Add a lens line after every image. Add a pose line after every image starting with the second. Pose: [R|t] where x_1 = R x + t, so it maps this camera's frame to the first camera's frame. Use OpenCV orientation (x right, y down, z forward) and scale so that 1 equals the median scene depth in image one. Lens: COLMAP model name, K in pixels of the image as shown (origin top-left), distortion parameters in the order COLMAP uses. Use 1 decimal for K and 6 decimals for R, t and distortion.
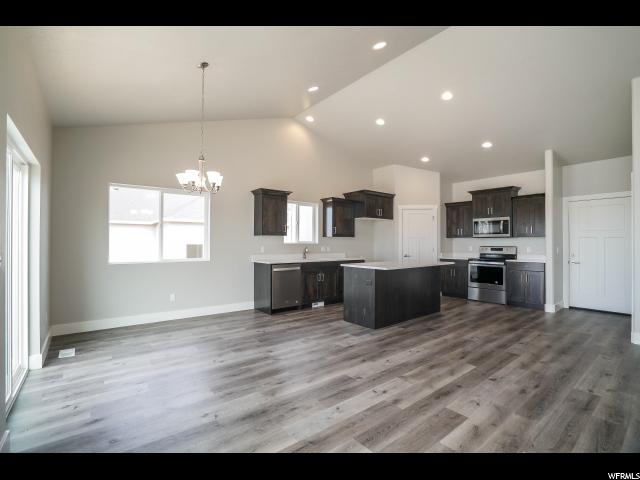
lens RADIAL K [[299.9, 0, 320.0], [0, 299.9, 240.0], [0, 0, 1]] dist [-0.026888, 0.000678]
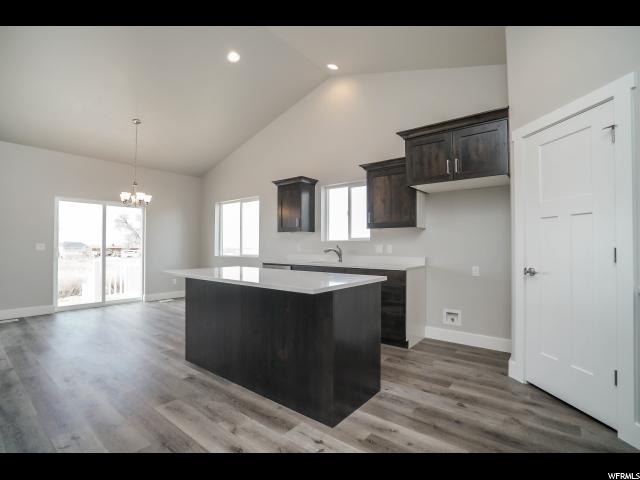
lens RADIAL K [[308.0, 0, 316.5], [0, 308.0, 240.8], [0, 0, 1]] dist [-0.050260, 0.019643]
pose [[0.209736, -0.019900, -0.977555, 0.709563], [0.008174, 0.999794, -0.018599, 0.027708], [0.977724, -0.004090, 0.209856, 0.863718]]
